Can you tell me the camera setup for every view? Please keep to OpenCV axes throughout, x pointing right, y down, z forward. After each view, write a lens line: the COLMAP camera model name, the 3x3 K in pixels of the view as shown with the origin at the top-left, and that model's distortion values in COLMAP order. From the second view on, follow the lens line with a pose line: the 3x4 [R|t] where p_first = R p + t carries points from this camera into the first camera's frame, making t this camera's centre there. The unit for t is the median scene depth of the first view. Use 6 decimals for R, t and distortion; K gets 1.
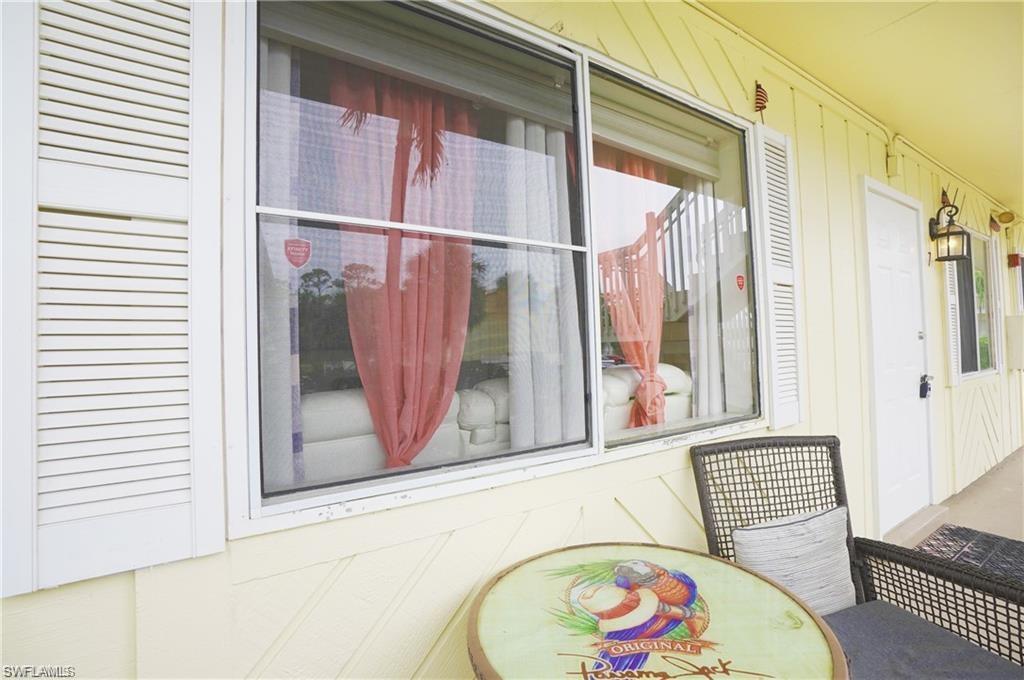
lens RADIAL K [[475.8, 0, 517.2], [0, 475.8, 337.1], [0, 0, 1]] dist [-0.068111, 0.028195]
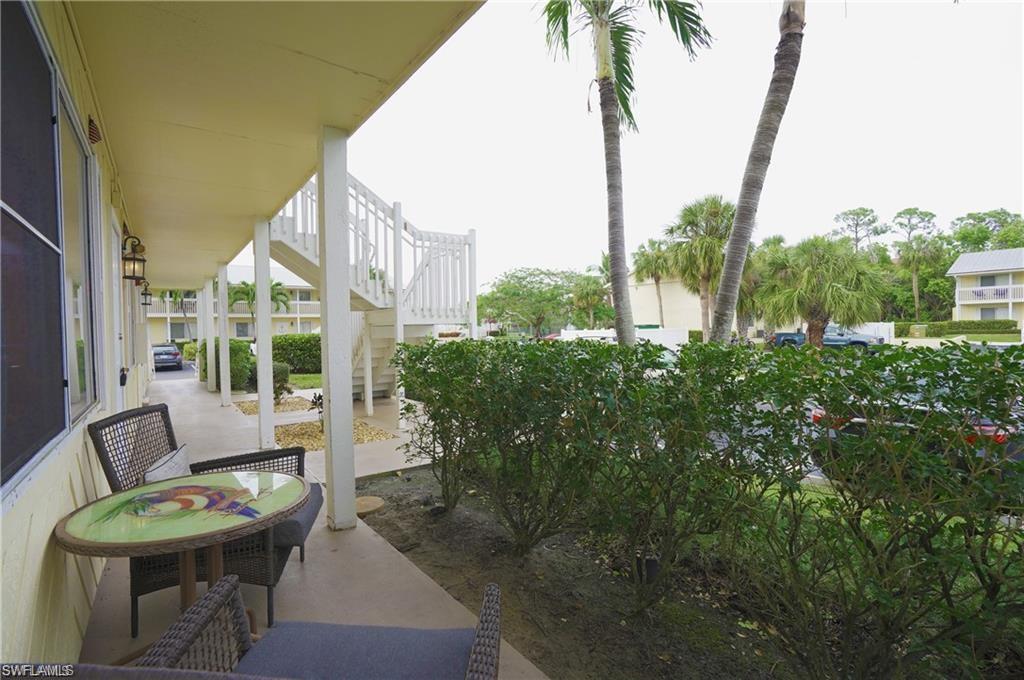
lens RADIAL K [[475.8, 0, 517.2], [0, 475.8, 337.1], [0, 0, 1]] dist [-0.068111, 0.028195]
pose [[-0.067596, 0.012241, 0.997638, -1.331955], [-0.000315, 0.999924, -0.012290, 0.039073], [-0.997713, -0.001145, -0.067587, -0.007194]]
